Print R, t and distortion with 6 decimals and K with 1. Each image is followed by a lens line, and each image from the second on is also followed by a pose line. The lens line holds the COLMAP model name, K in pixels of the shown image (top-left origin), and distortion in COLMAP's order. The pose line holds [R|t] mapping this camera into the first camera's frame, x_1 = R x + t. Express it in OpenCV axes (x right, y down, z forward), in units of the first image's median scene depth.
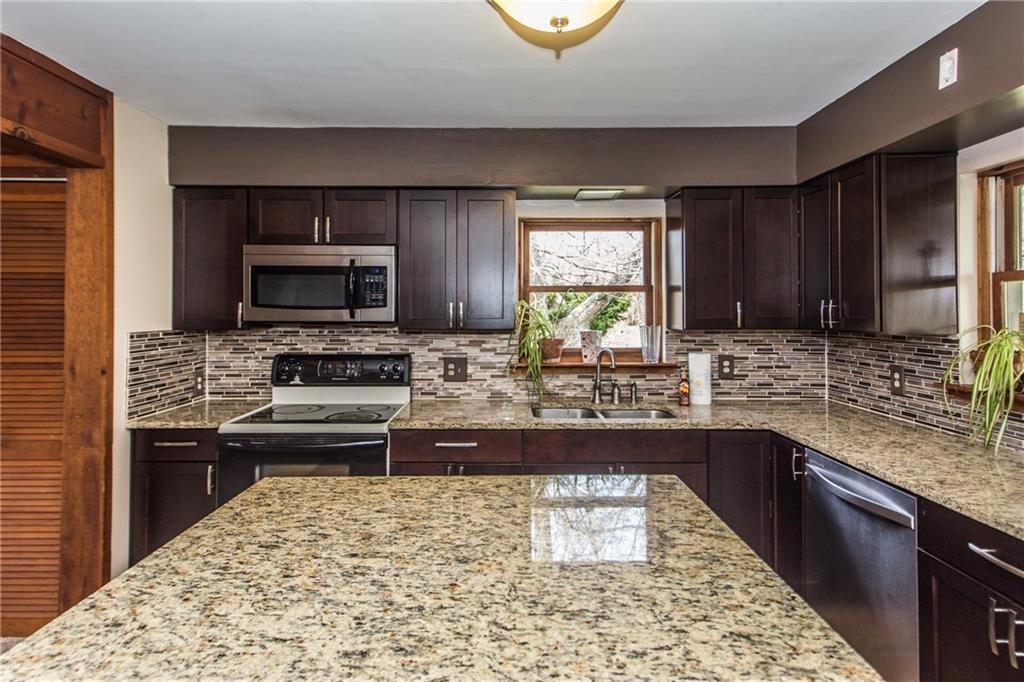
lens RADIAL K [[512.4, 0, 509.7], [0, 512.4, 308.6], [0, 0, 1]] dist [0.018924, -0.000086]
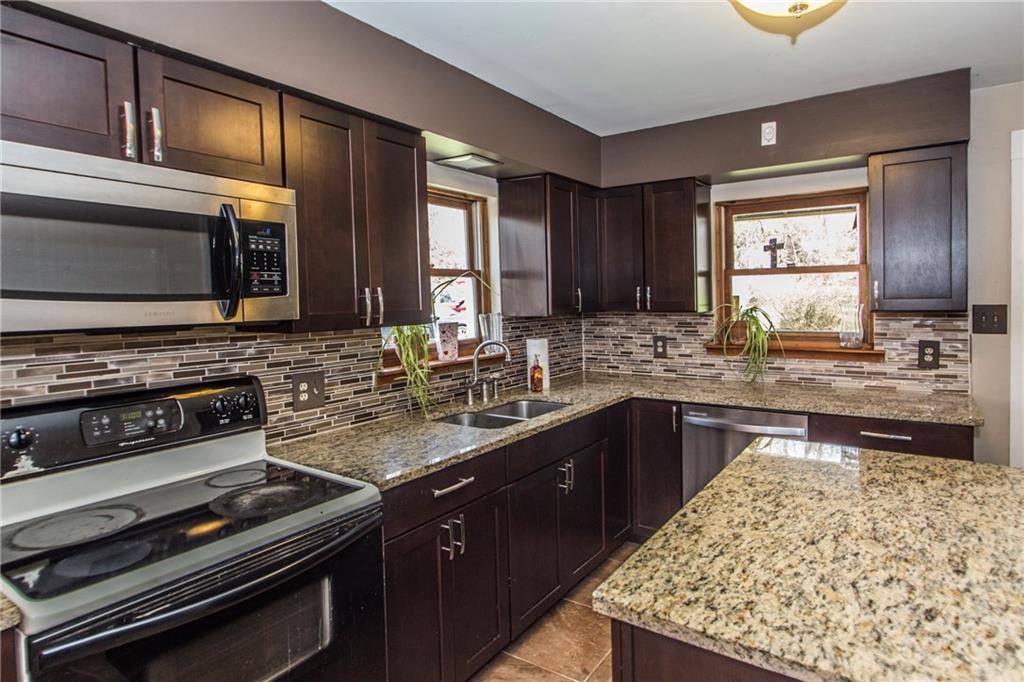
lens RADIAL K [[559.0, 0, 515.8], [0, 559.0, 313.8], [0, 0, 1]] dist [0.019754, -0.015180]
pose [[0.579223, -0.033368, 0.814486, -1.083367], [0.009447, 0.999370, 0.034224, -0.001896], [-0.815114, -0.012129, 0.579173, 0.764233]]
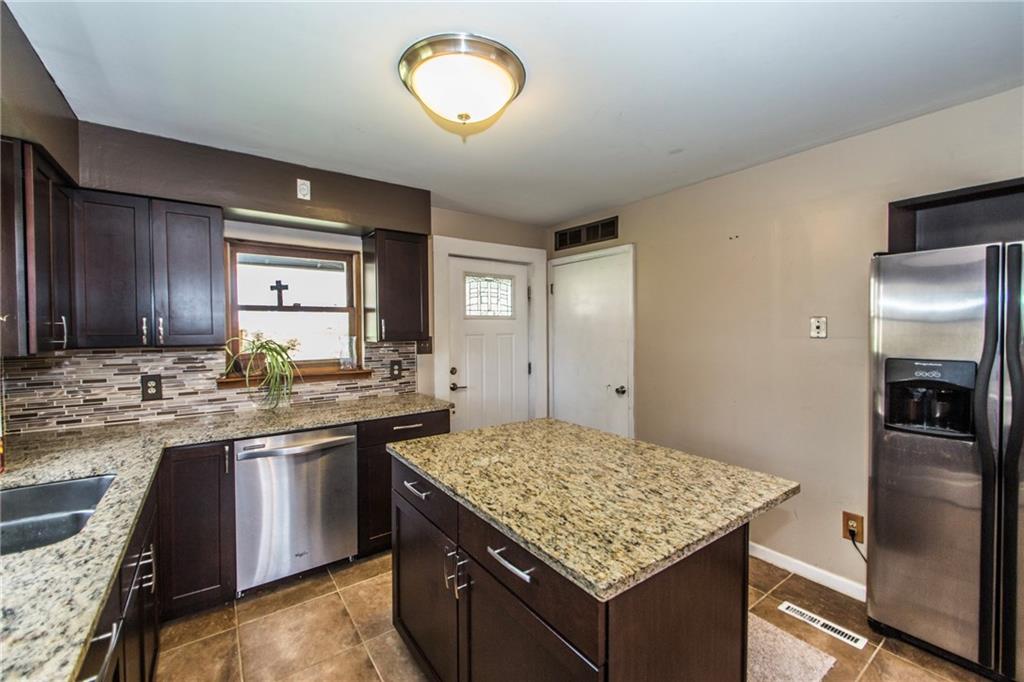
lens RADIAL K [[432.2, 0, 517.5], [0, 432.2, 338.1], [0, 0, 1]] dist [0.010510, -0.000144]
pose [[-0.578670, -0.010920, 0.815489, -0.895228], [0.001908, 0.999889, 0.014744, 0.020484], [-0.815560, 0.010087, -0.578585, 1.476903]]
